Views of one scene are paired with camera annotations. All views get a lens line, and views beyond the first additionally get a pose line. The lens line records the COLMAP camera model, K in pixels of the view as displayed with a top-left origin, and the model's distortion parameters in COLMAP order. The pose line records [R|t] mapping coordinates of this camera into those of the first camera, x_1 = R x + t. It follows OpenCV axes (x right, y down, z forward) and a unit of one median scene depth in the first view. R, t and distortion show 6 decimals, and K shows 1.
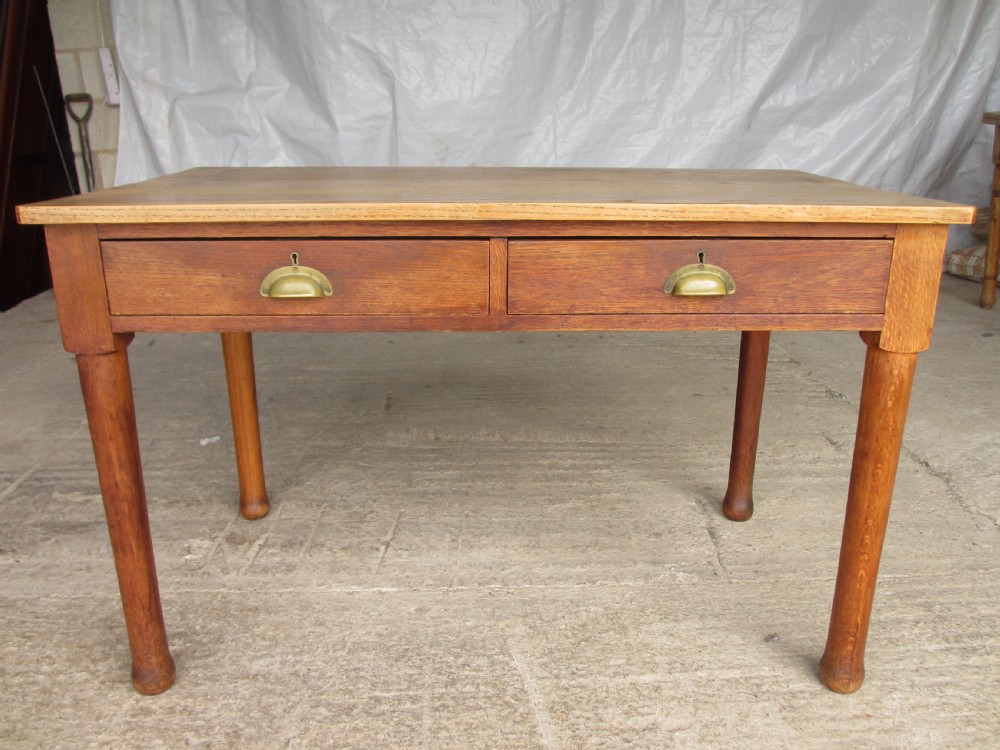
lens RADIAL K [[829.0, 0, 498.9], [0, 829.0, 379.6], [0, 0, 1]] dist [-0.055277, 0.023841]
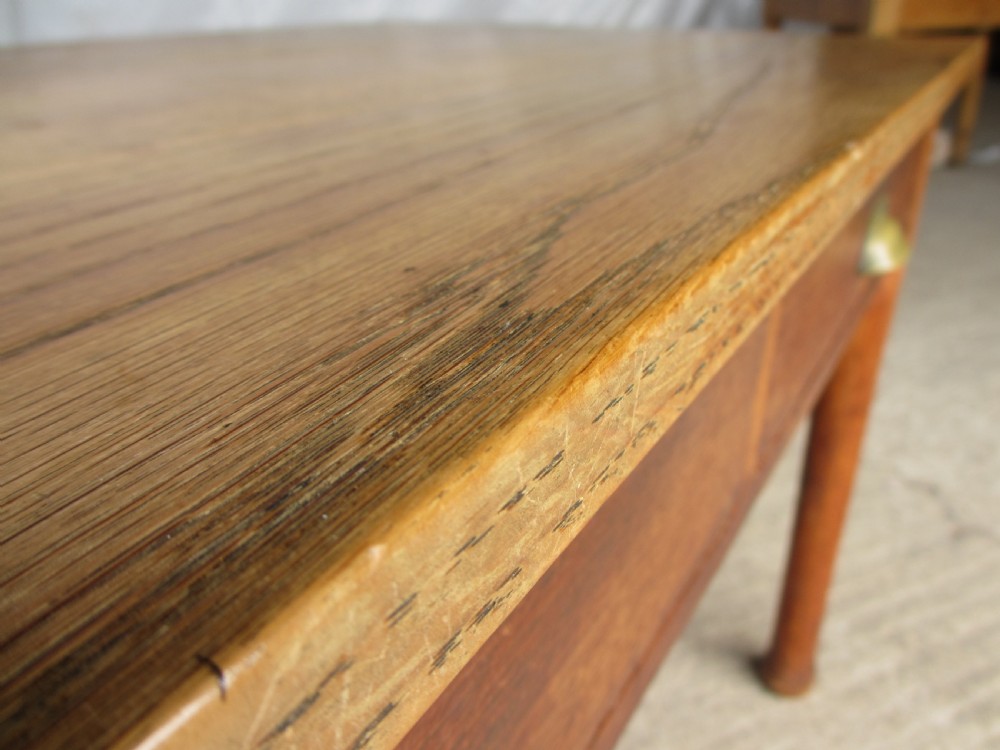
lens RADIAL K [[829.0, 0, 498.3], [0, 829.0, 376.9], [0, 0, 1]] dist [-0.055277, 0.023841]
pose [[0.938316, -0.155685, 0.308748, 0.000291], [0.117257, 0.983262, 0.139449, -0.084206], [-0.325290, -0.094644, 0.940866, 0.393325]]
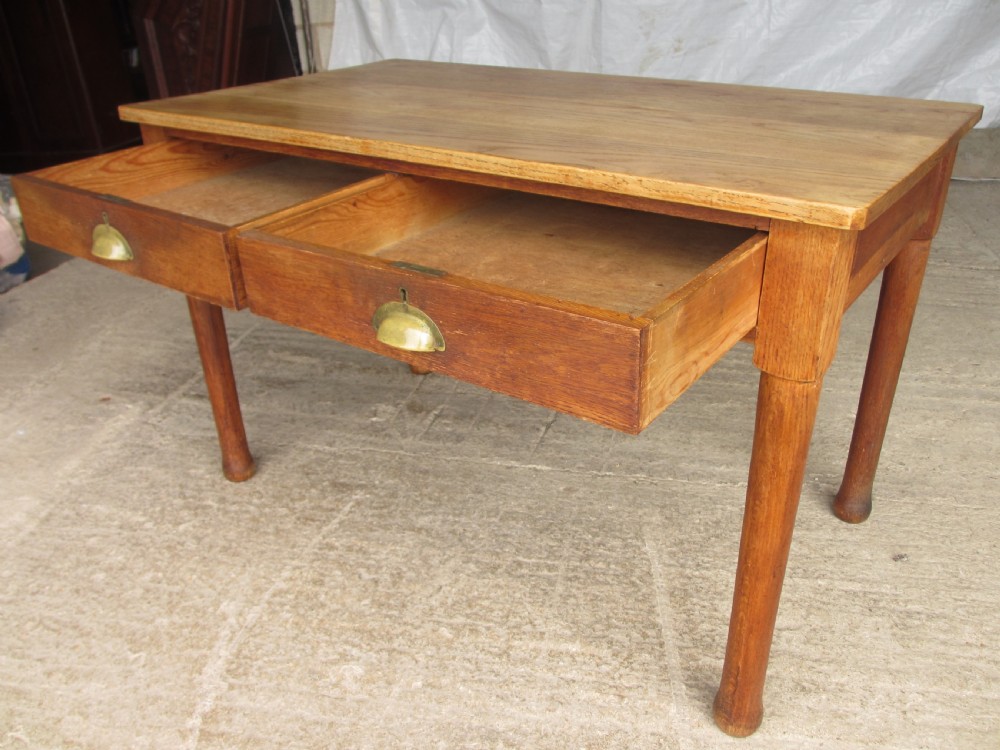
lens RADIAL K [[829.0, 0, 502.1], [0, 829.0, 374.1], [0, 0, 1]] dist [-0.055277, 0.023841]
pose [[0.969888, 0.091608, -0.225666, 0.047186], [-0.055708, 0.985444, 0.160611, -0.039479], [0.237095, -0.143203, 0.960874, -0.054649]]
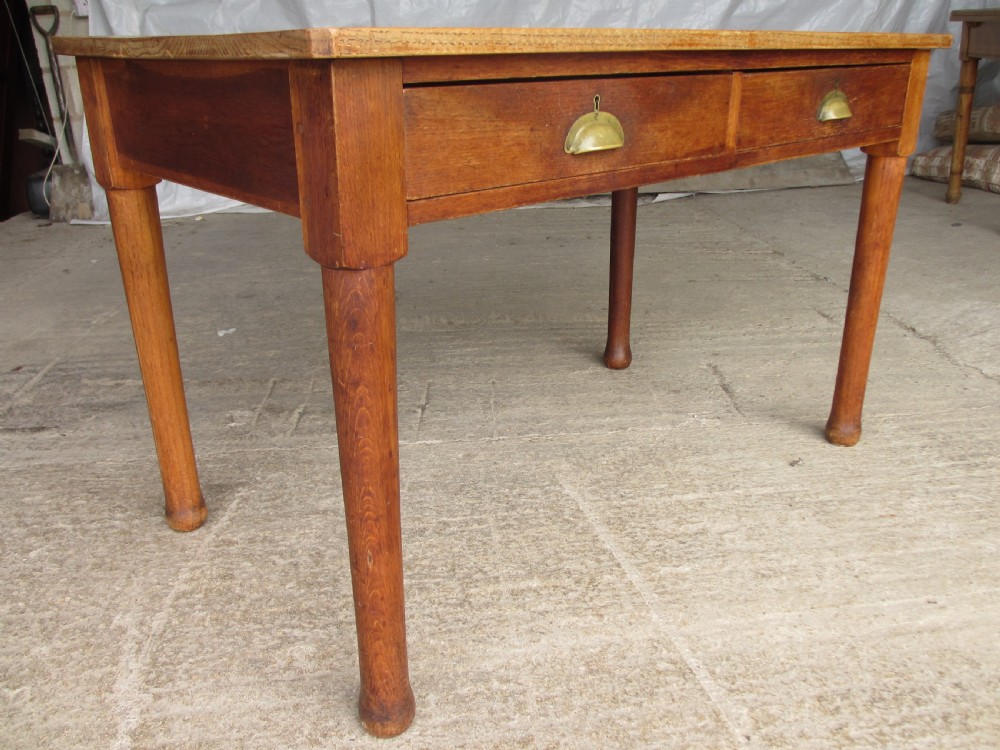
lens RADIAL K [[829.0, 0, 497.2], [0, 829.0, 377.9], [0, 0, 1]] dist [-0.055277, 0.023841]
pose [[0.997927, -0.034045, 0.054611, -0.097427], [0.030463, 0.997411, 0.065140, 0.097133], [-0.056687, -0.063341, 0.996381, -0.047218]]
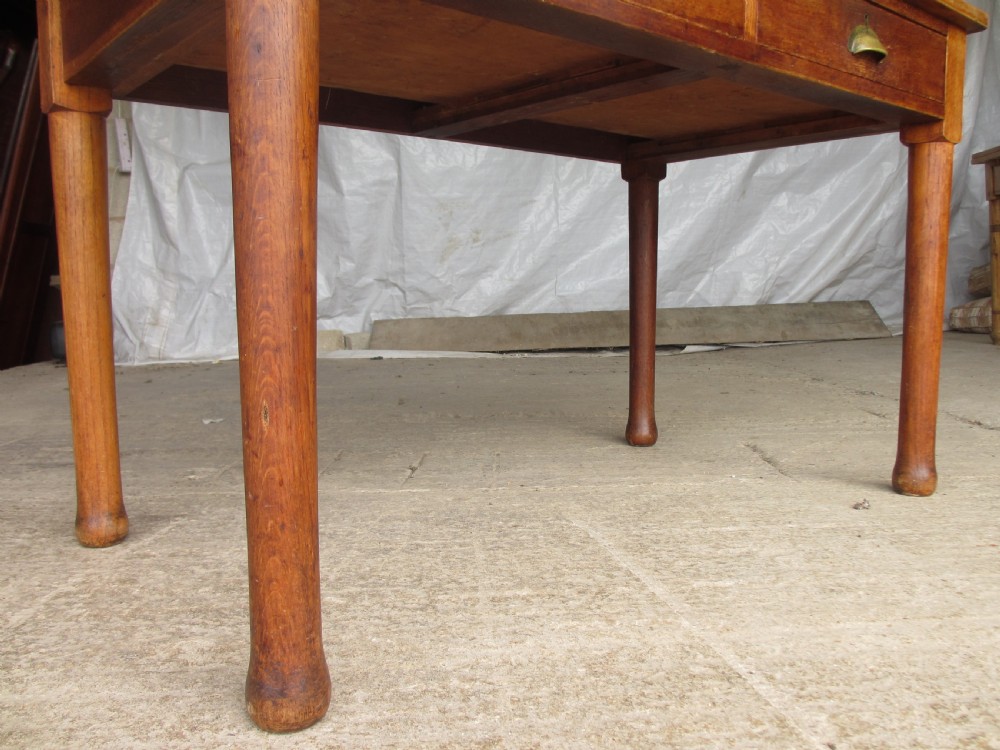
lens RADIAL K [[829.0, 0, 497.0], [0, 829.0, 379.2], [0, 0, 1]] dist [-0.055277, 0.023841]
pose [[0.999797, -0.009958, 0.017536, -0.058743], [0.013338, 0.978743, -0.204655, 0.290644], [-0.015125, 0.204847, 0.978677, 0.095112]]
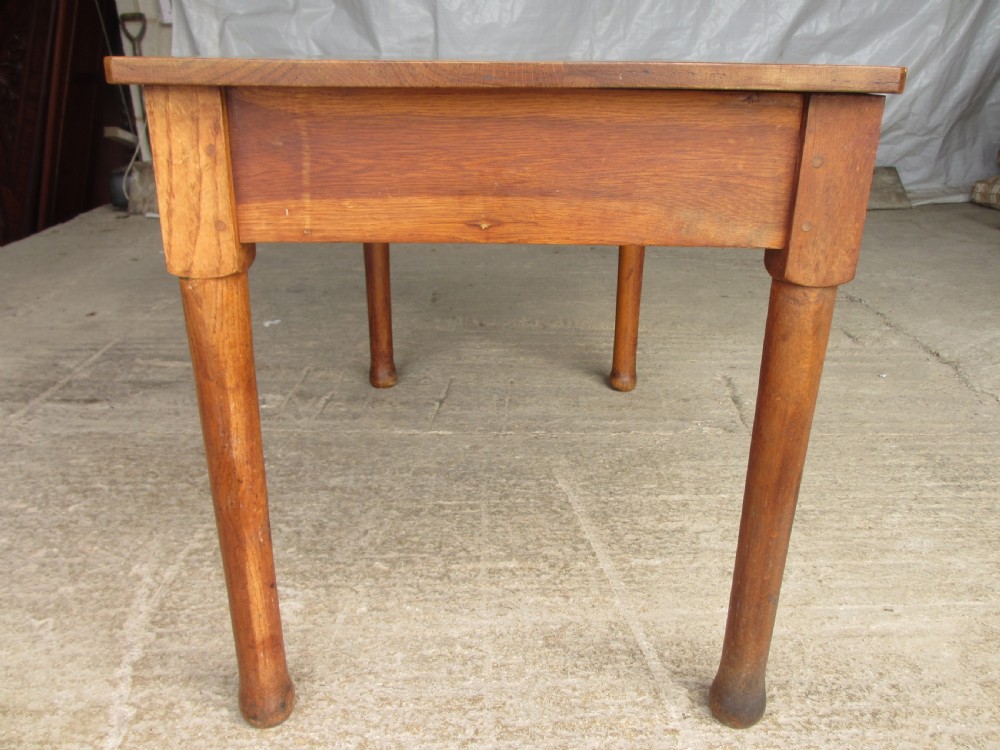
lens RADIAL K [[829.0, 0, 498.6], [0, 829.0, 375.4], [0, 0, 1]] dist [-0.055277, 0.023841]
pose [[0.999458, 0.021205, -0.025178, -0.030765], [-0.019893, 0.998488, 0.051254, 0.106403], [0.026227, -0.050725, 0.998368, -0.107206]]
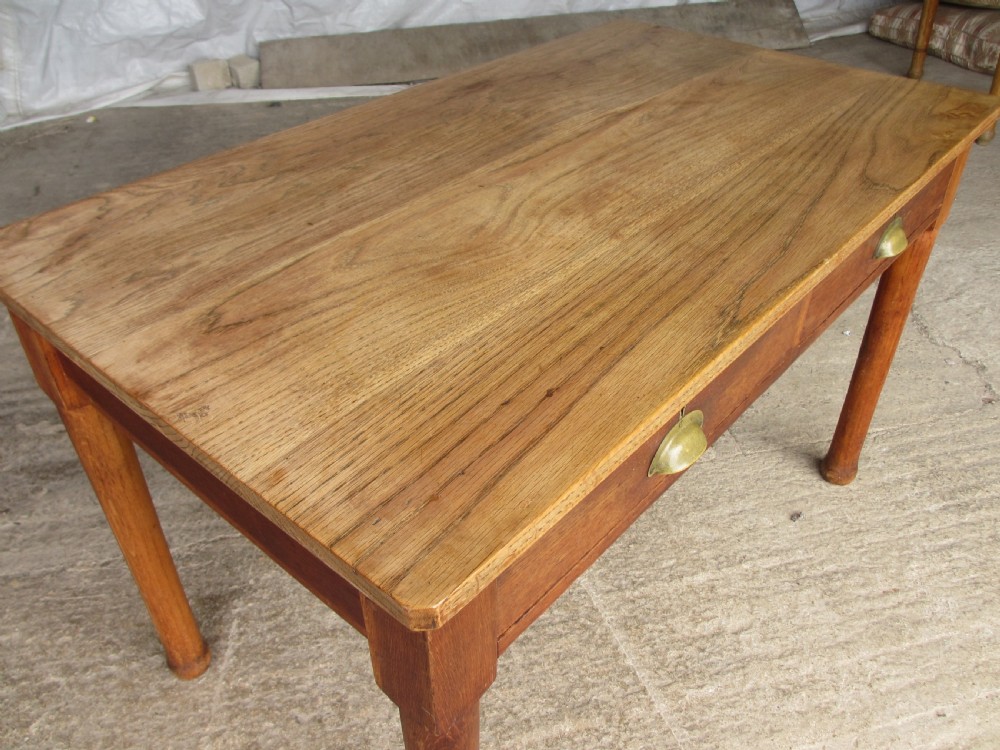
lens RADIAL K [[829.0, 0, 500.0], [0, 829.0, 381.3], [0, 0, 1]] dist [-0.055277, 0.023841]
pose [[0.983670, -0.113963, 0.139307, -0.153252], [0.063352, 0.943700, 0.324679, -0.191019], [-0.168465, -0.310551, 0.935509, 0.081334]]
